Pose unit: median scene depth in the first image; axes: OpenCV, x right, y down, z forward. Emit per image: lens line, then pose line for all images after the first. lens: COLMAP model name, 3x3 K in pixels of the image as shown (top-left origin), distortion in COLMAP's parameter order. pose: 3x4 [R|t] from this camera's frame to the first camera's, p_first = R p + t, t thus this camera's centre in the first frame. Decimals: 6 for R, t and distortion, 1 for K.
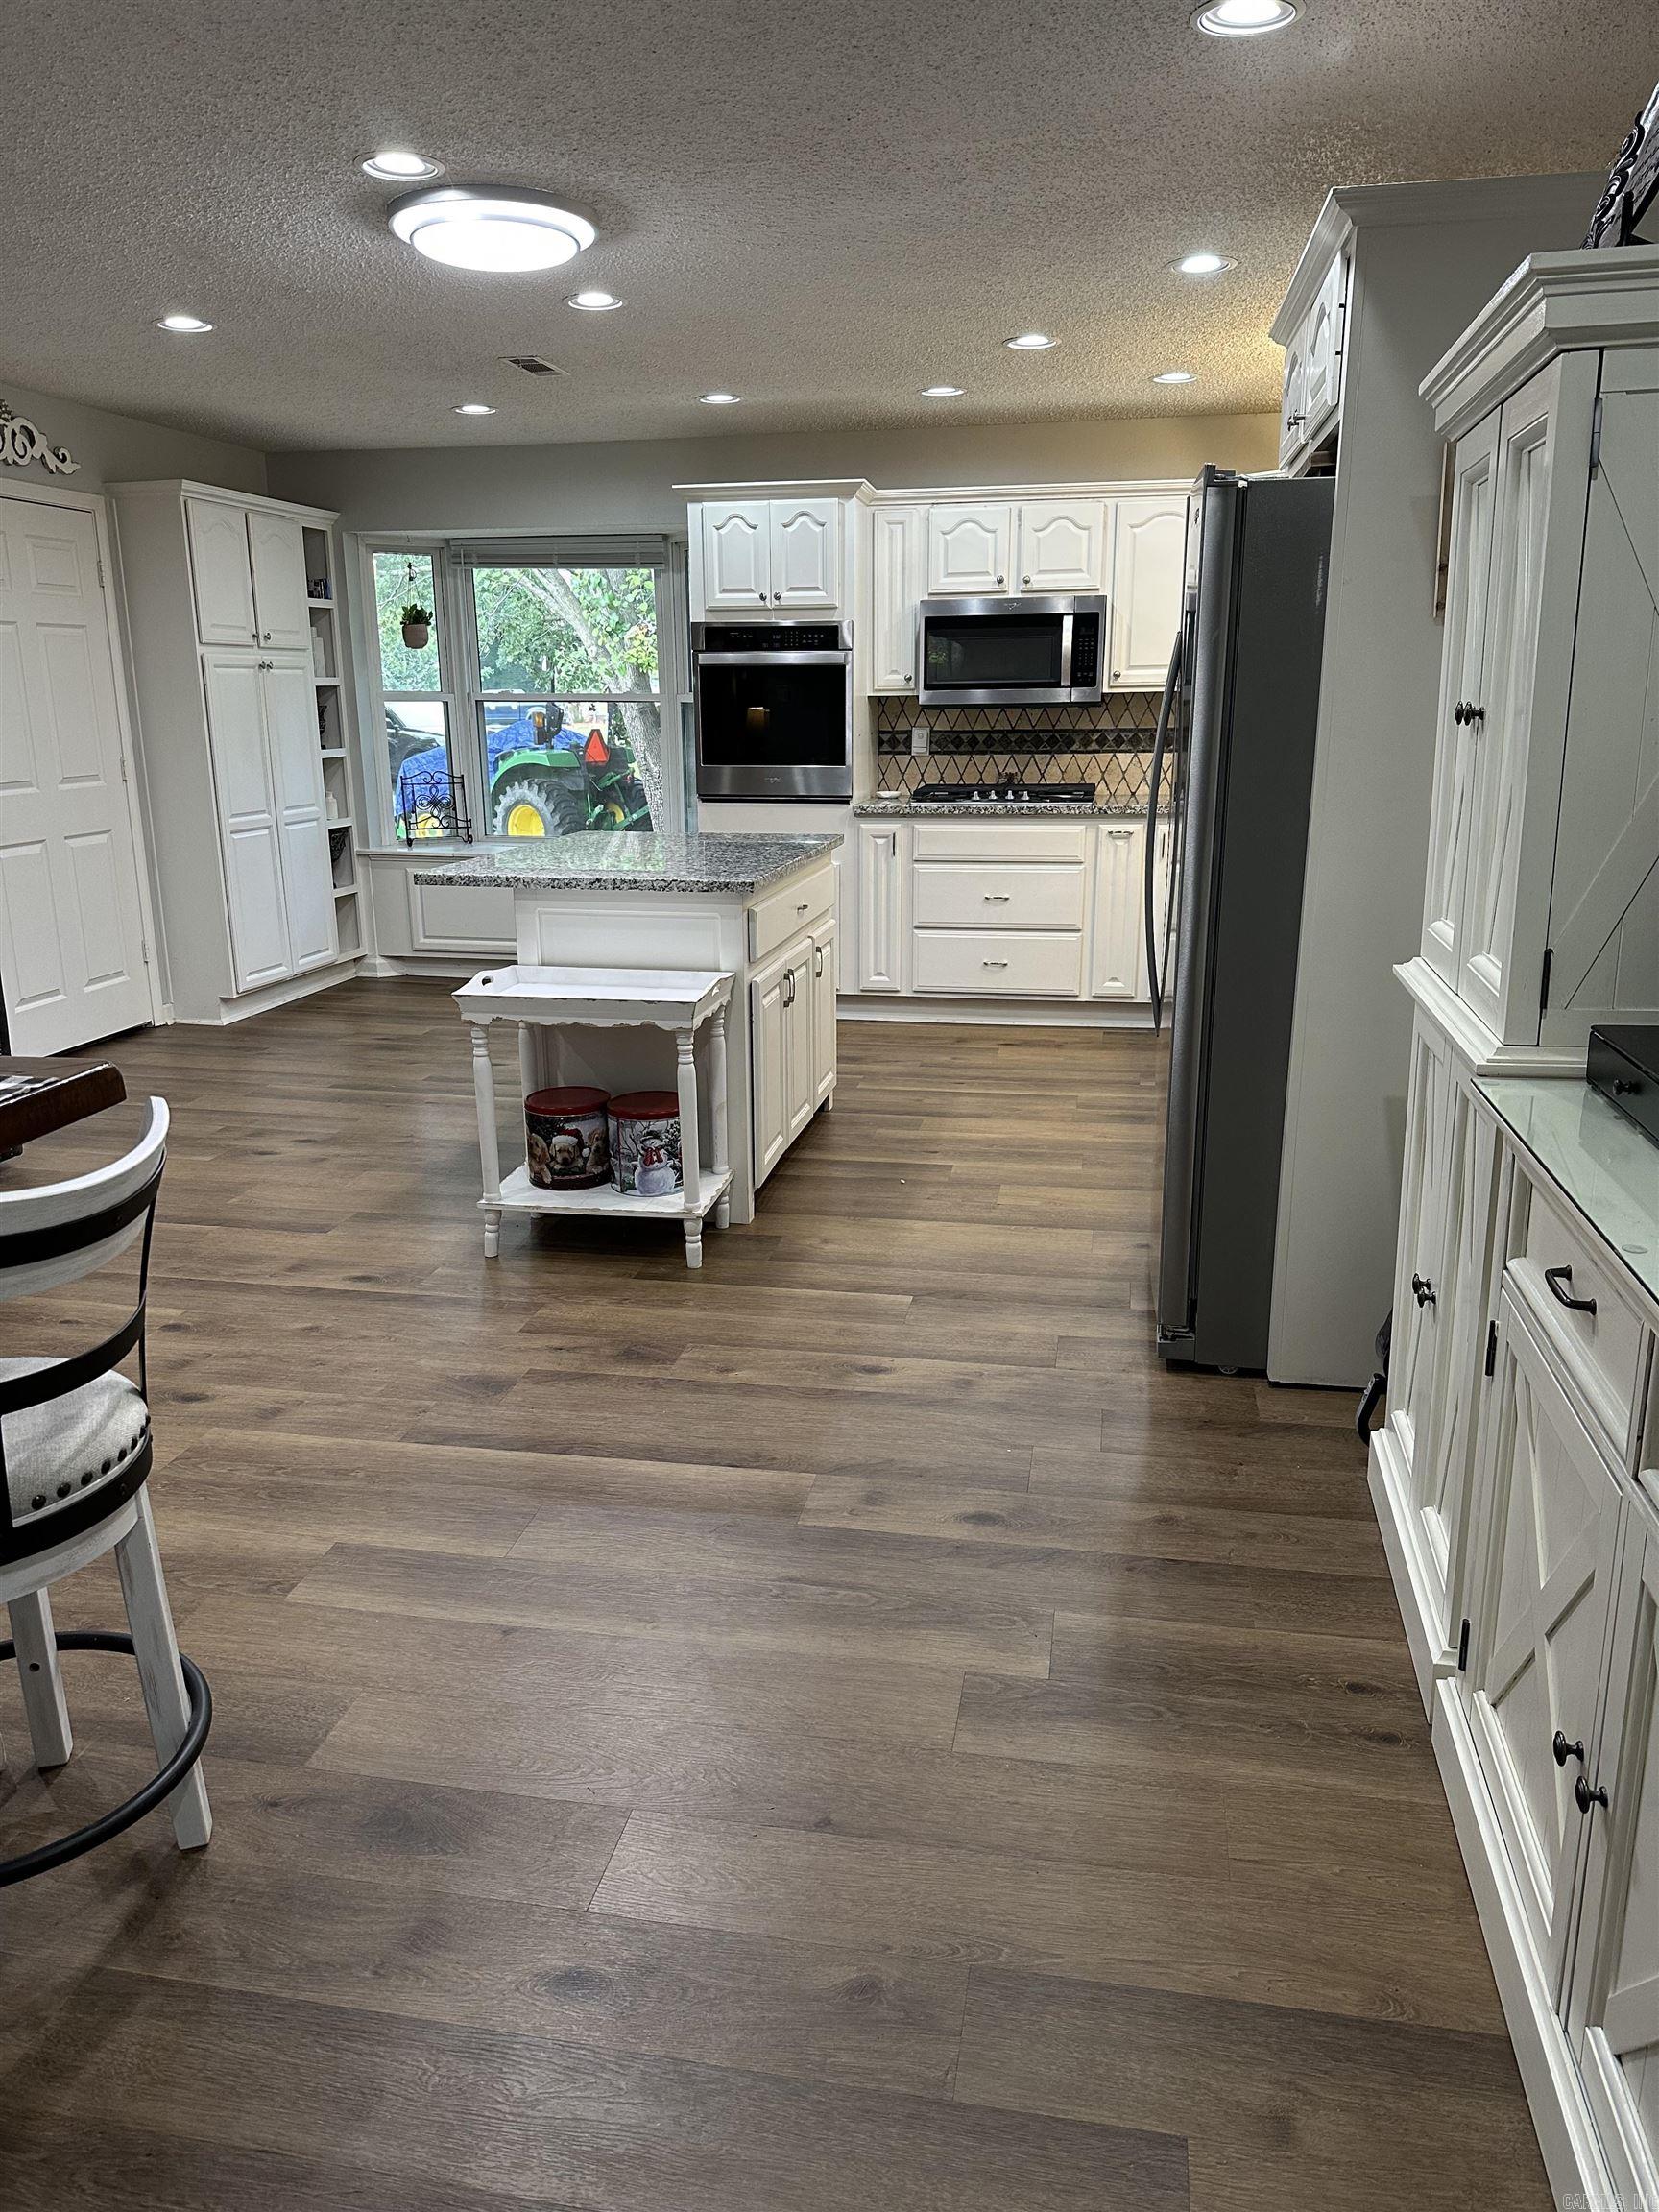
lens RADIAL K [[1554.5, 0, 823.8], [0, 1554.5, 1088.0], [0, 0, 1]] dist [0.151184, -0.169221]
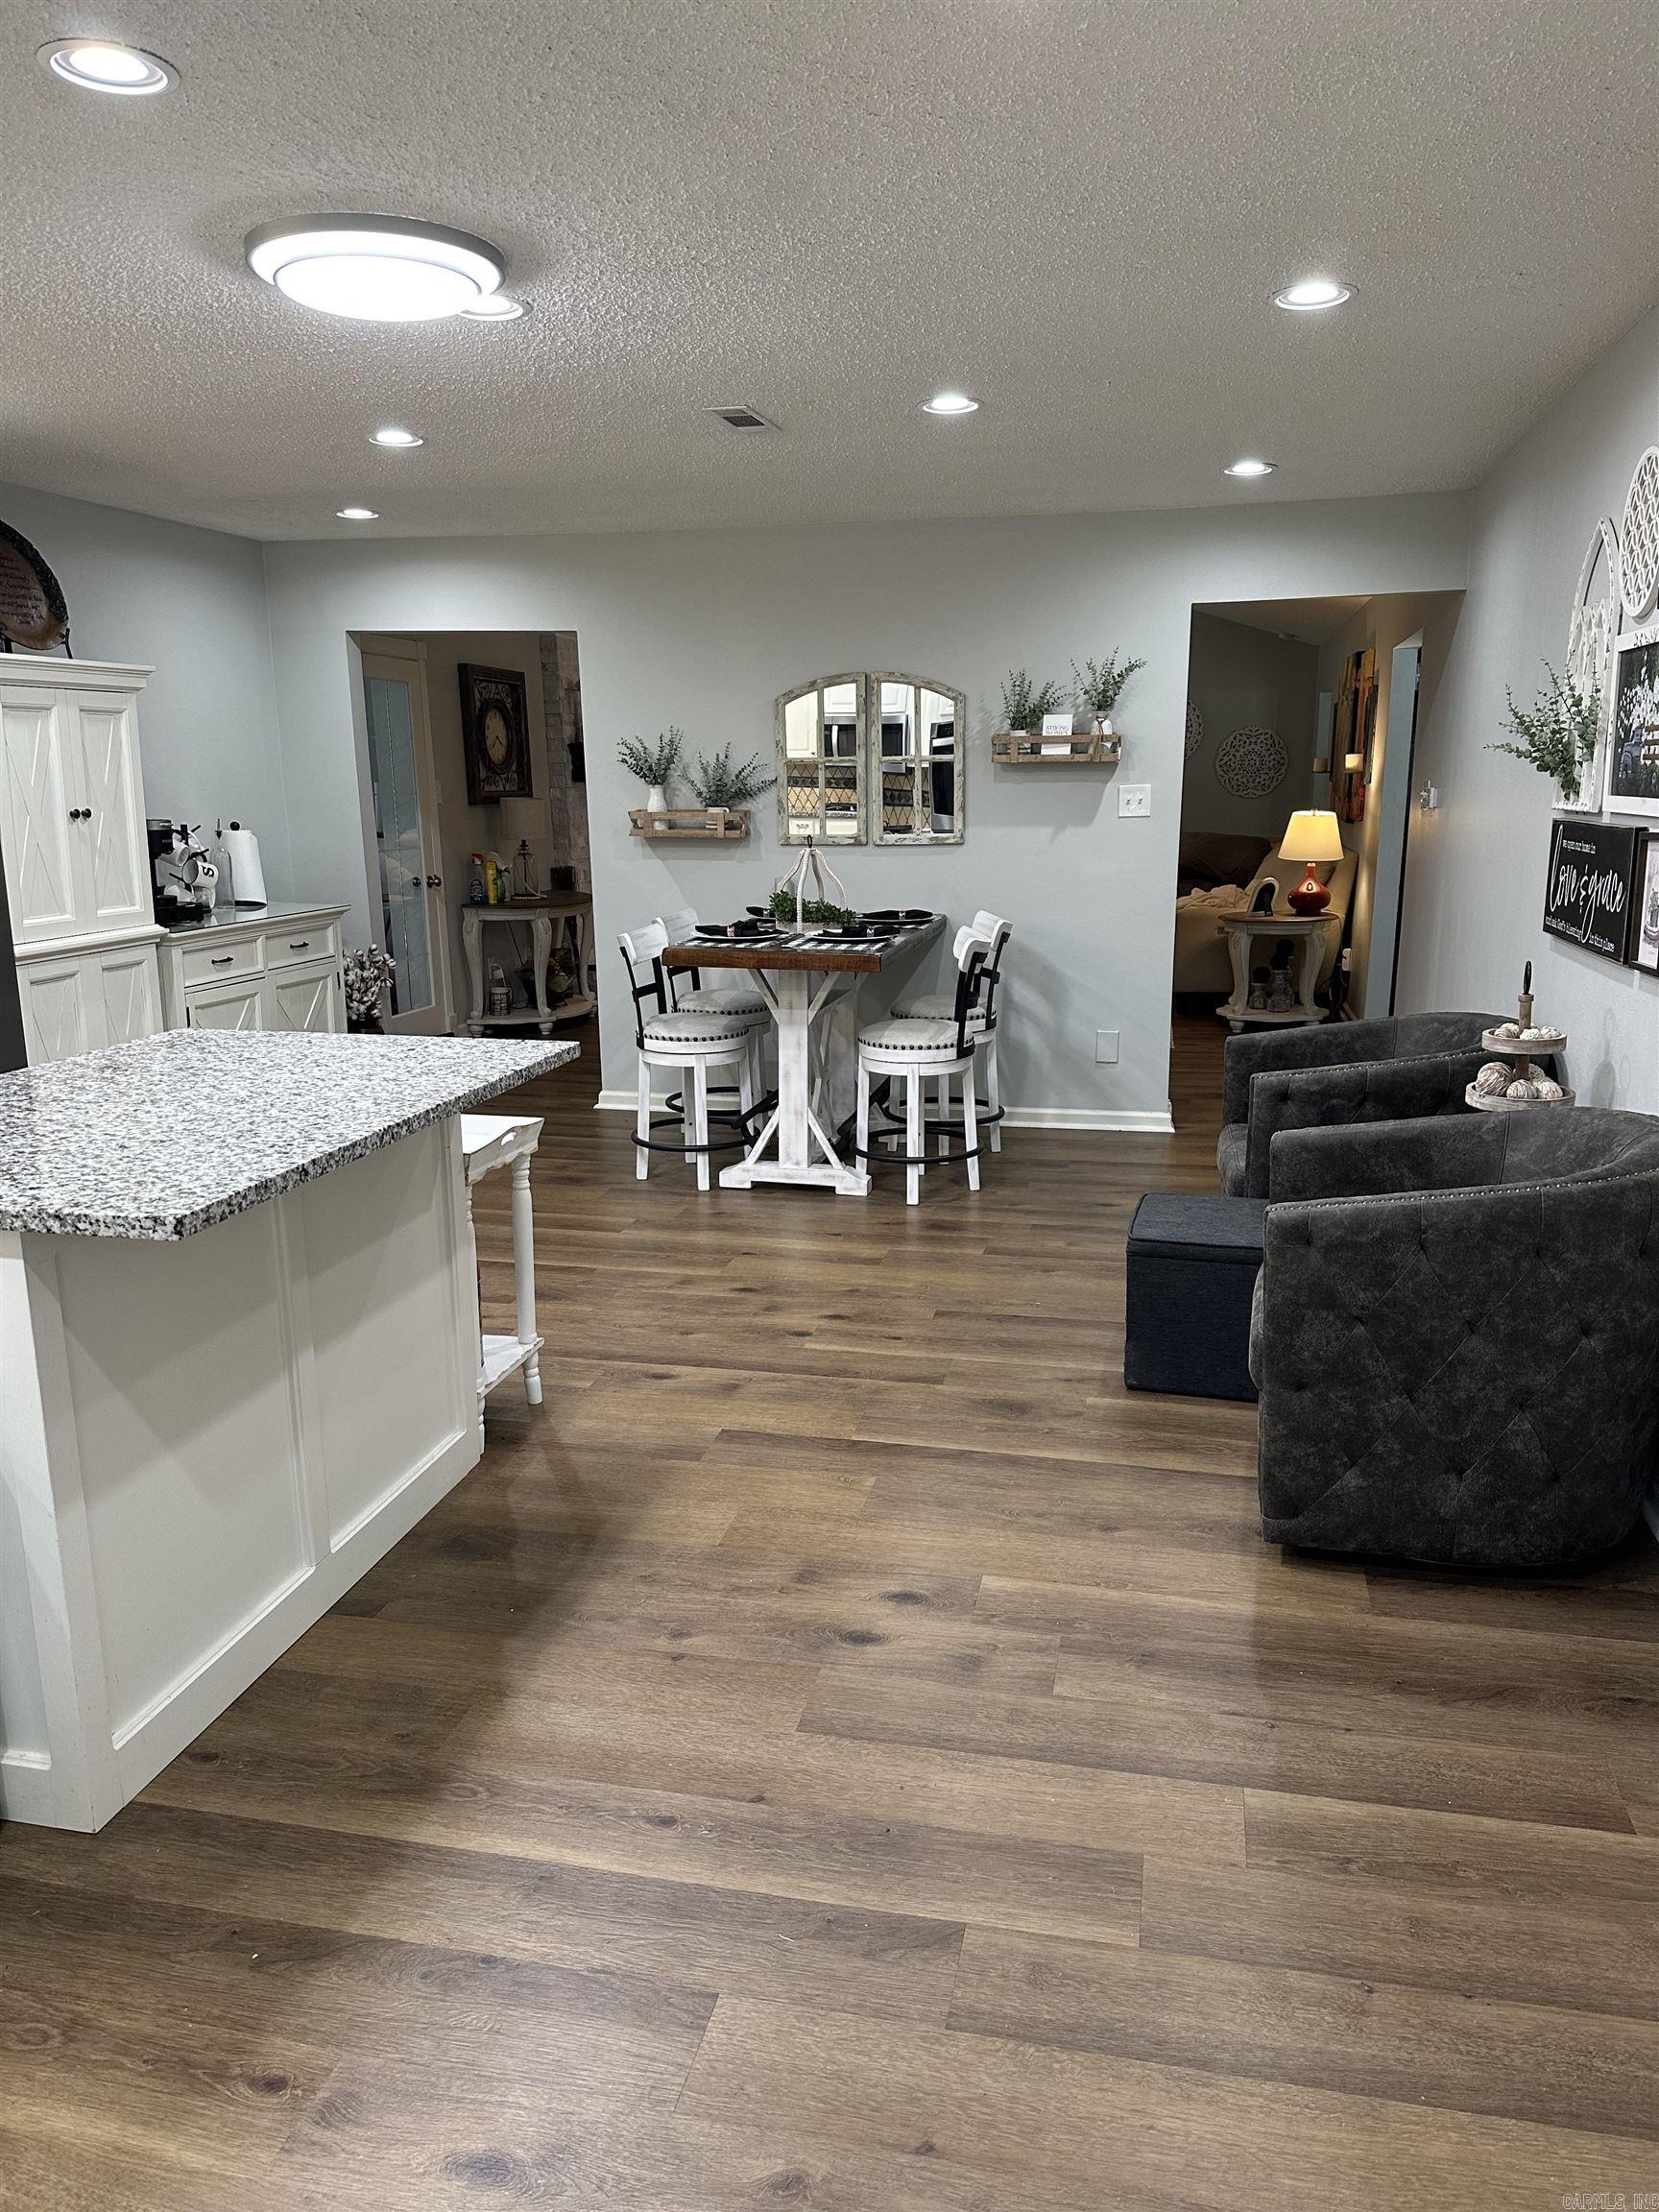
lens RADIAL K [[1525.6, 0, 823.9], [0, 1525.6, 1121.0], [0, 0, 1]] dist [0.157744, -0.294727]
pose [[-0.999344, 0.005080, 0.035859, -0.306876], [0.020828, 0.890604, 0.454302, -0.336460], [-0.029628, 0.454751, -0.890125, 1.275247]]
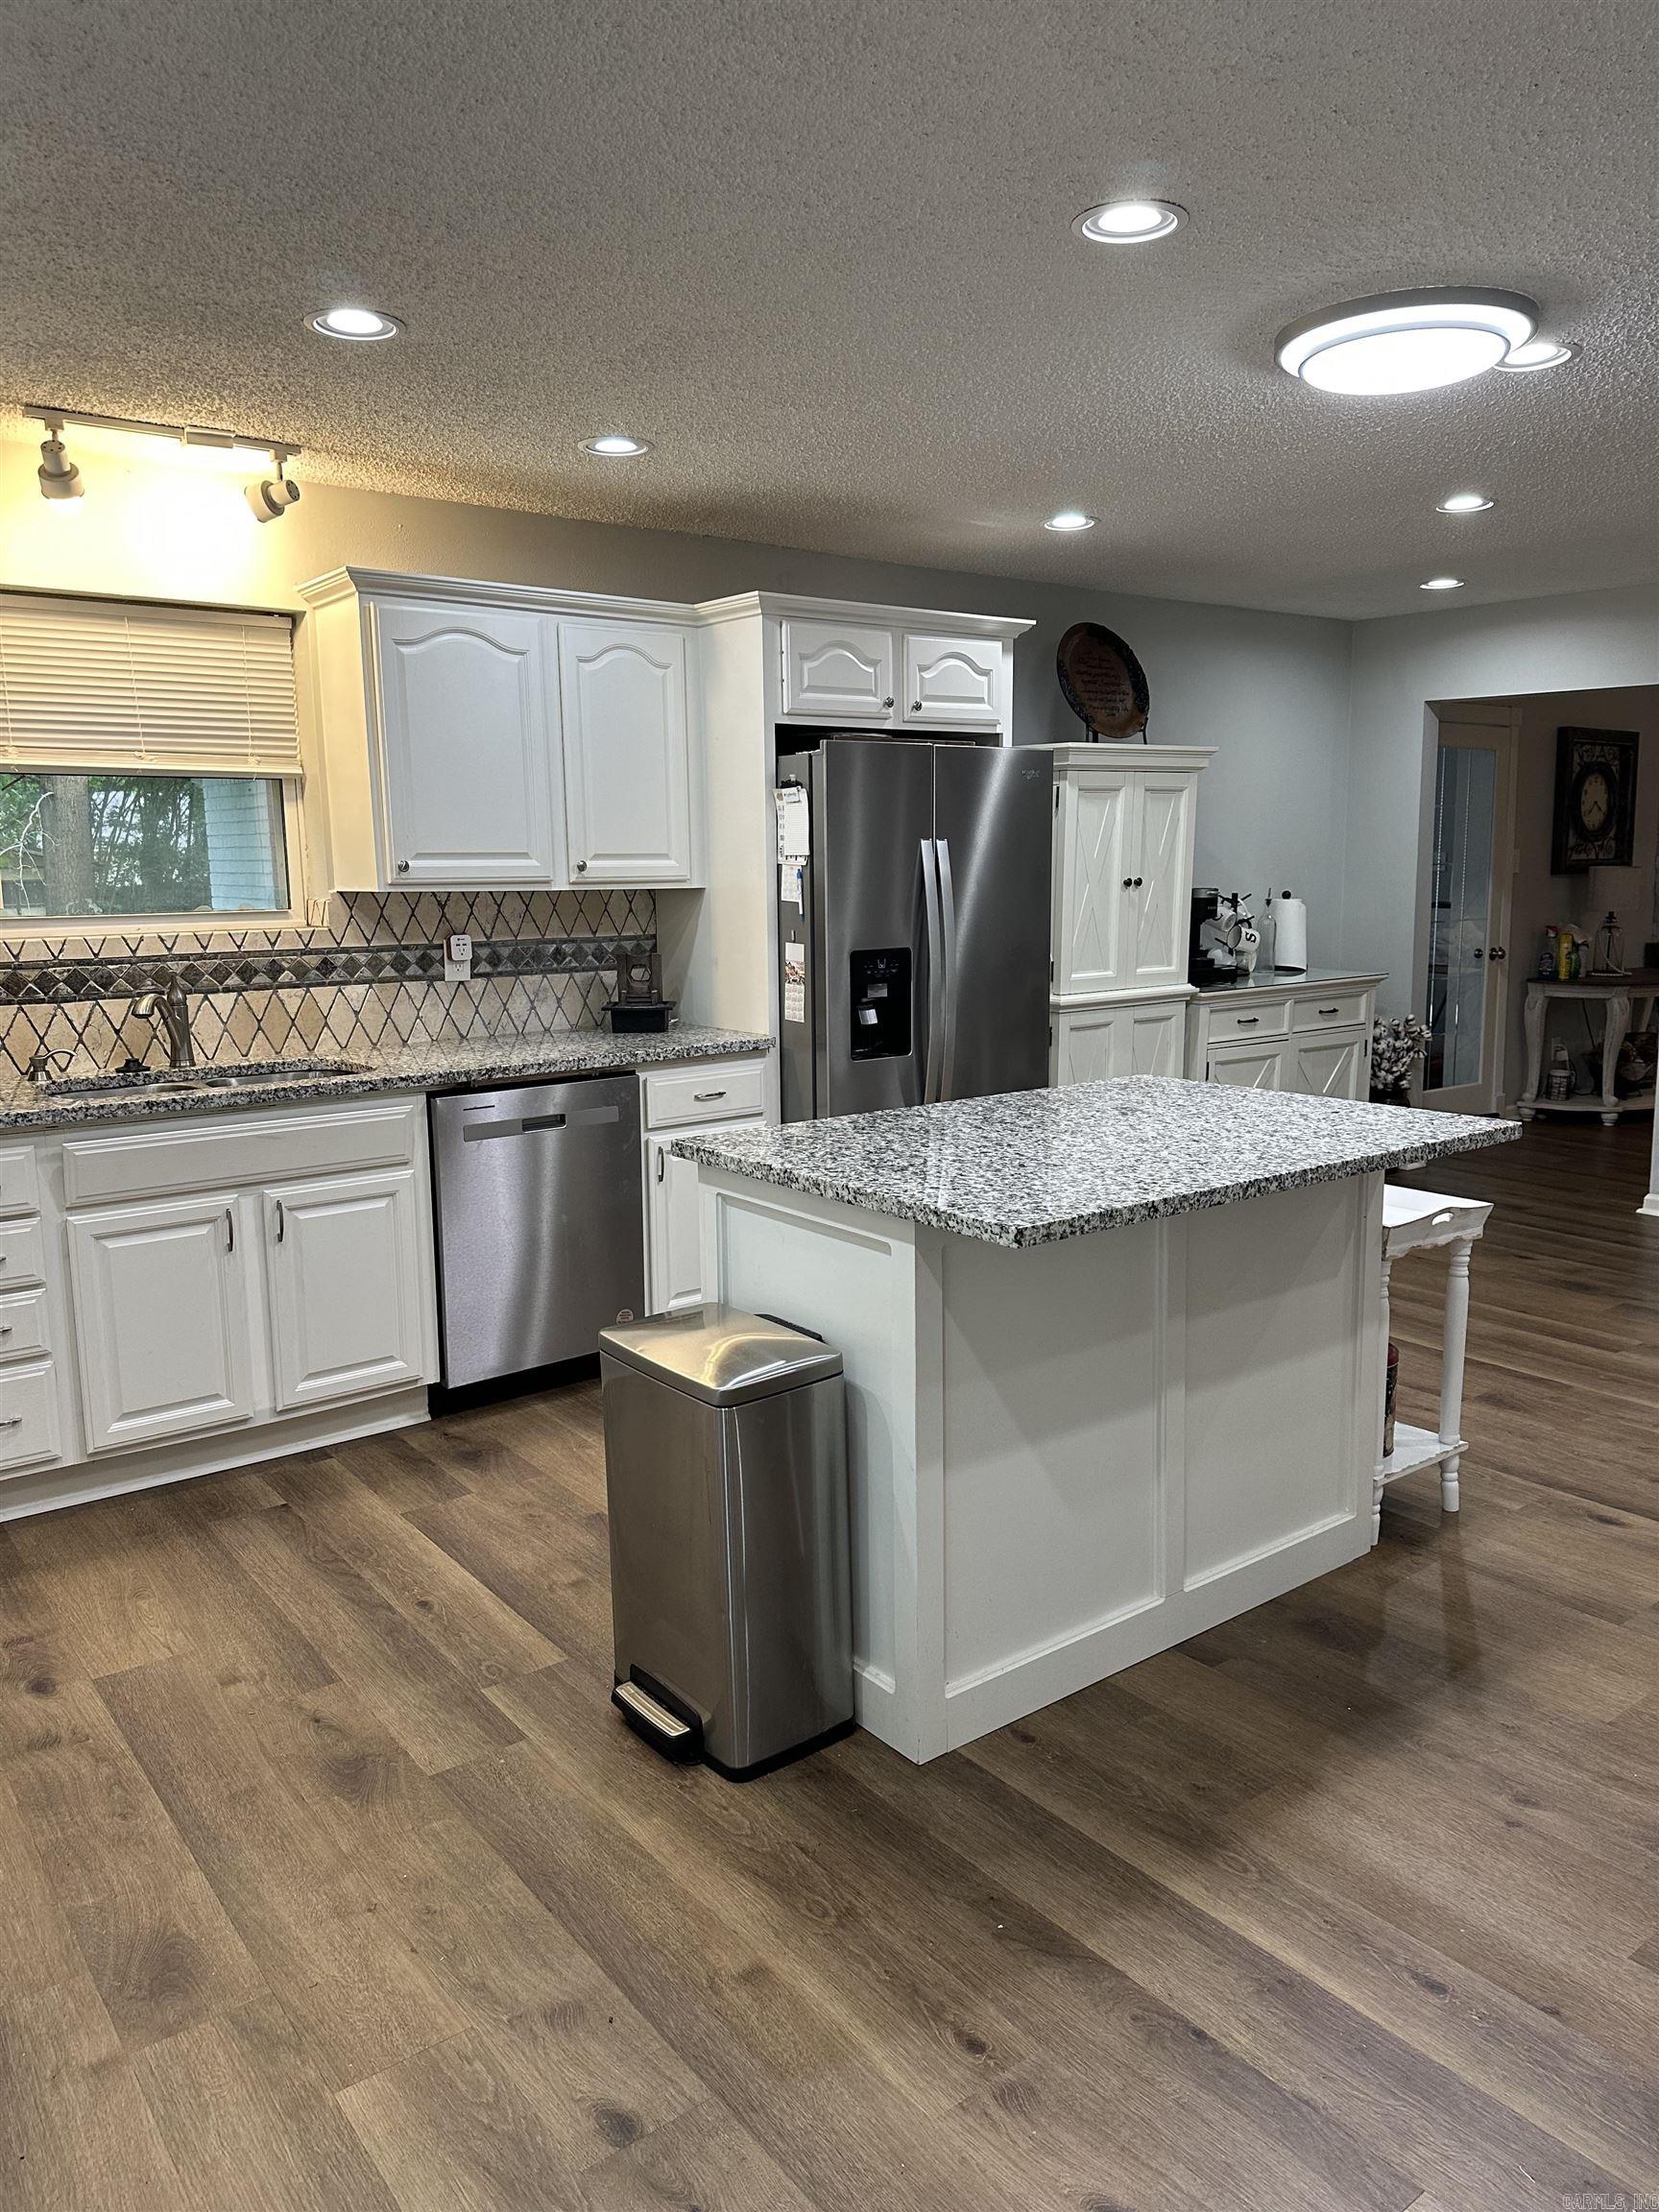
lens RADIAL K [[1548.0, 0, 830.4], [0, 1548.0, 1089.5], [0, 0, 1]] dist [0.056933, -0.061047]
pose [[-0.750483, -0.082118, 0.655768, -0.368047], [0.180056, 0.929309, 0.322434, -0.328348], [-0.635889, 0.360056, -0.682645, 1.262539]]
